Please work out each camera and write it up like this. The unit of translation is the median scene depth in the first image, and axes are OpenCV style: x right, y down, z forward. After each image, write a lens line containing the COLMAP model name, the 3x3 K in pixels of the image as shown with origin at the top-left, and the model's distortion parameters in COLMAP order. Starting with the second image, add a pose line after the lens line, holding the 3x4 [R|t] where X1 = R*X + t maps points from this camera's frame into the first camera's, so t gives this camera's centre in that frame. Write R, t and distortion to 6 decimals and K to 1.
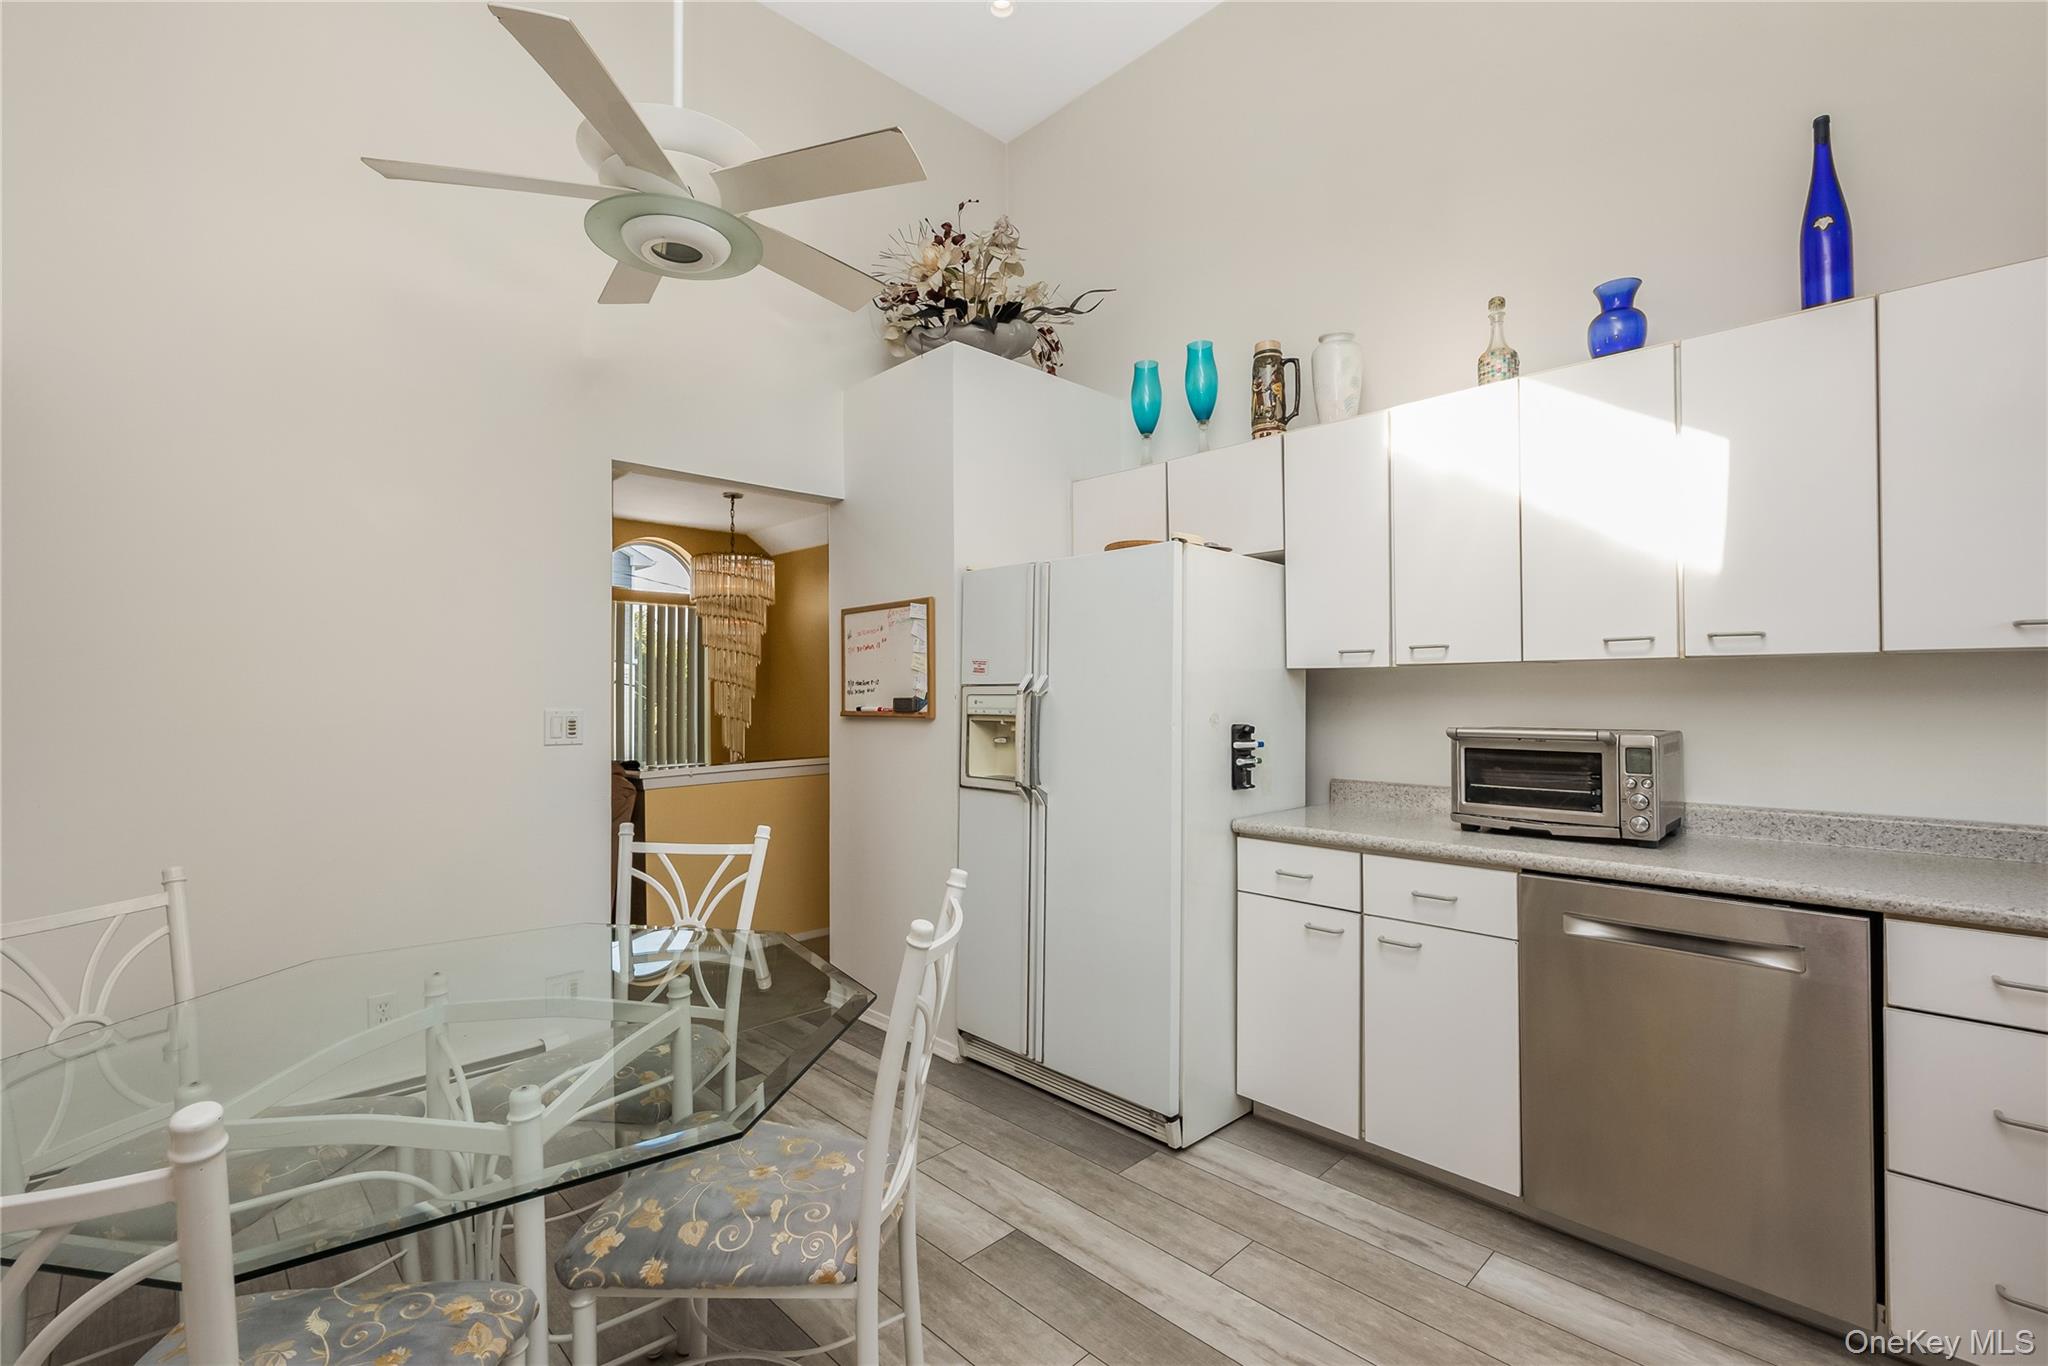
lens RADIAL K [[878.7, 0, 1030.4], [0, 878.7, 690.0], [0, 0, 1]] dist [-0.002225, -0.000244]
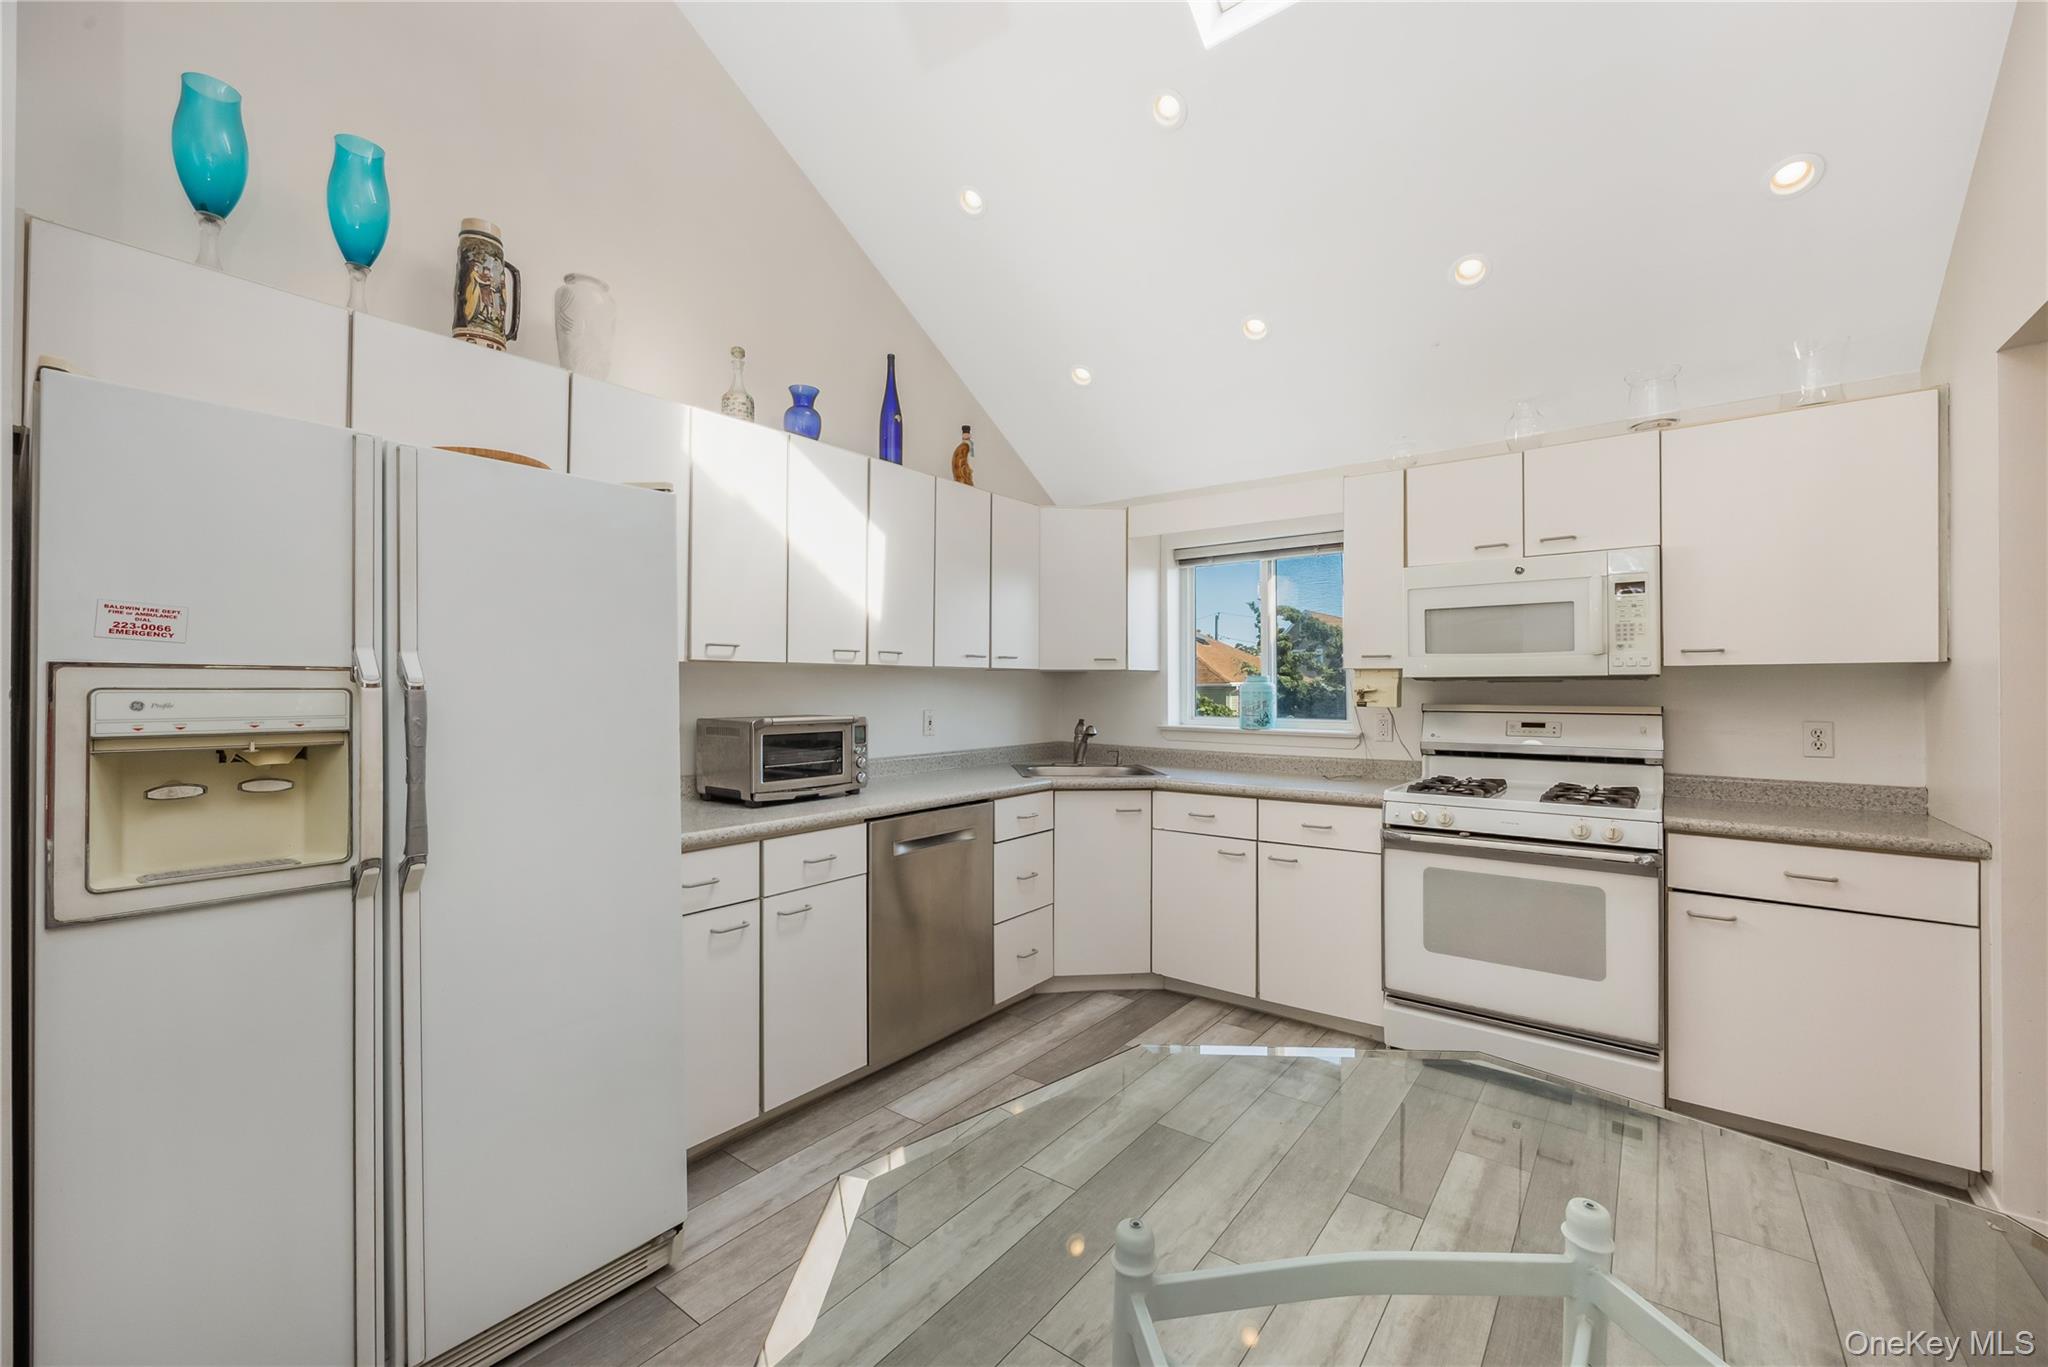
lens RADIAL K [[842.8, 0, 1024.0], [0, 842.8, 683.5], [0, 0, 1]] dist [0.000497, -0.000071]
pose [[-0.138532, 0.006727, 0.990335, -0.716221], [-0.007340, 0.999942, -0.007819, 0.004059], [-0.990331, -0.008352, -0.138475, 0.897555]]
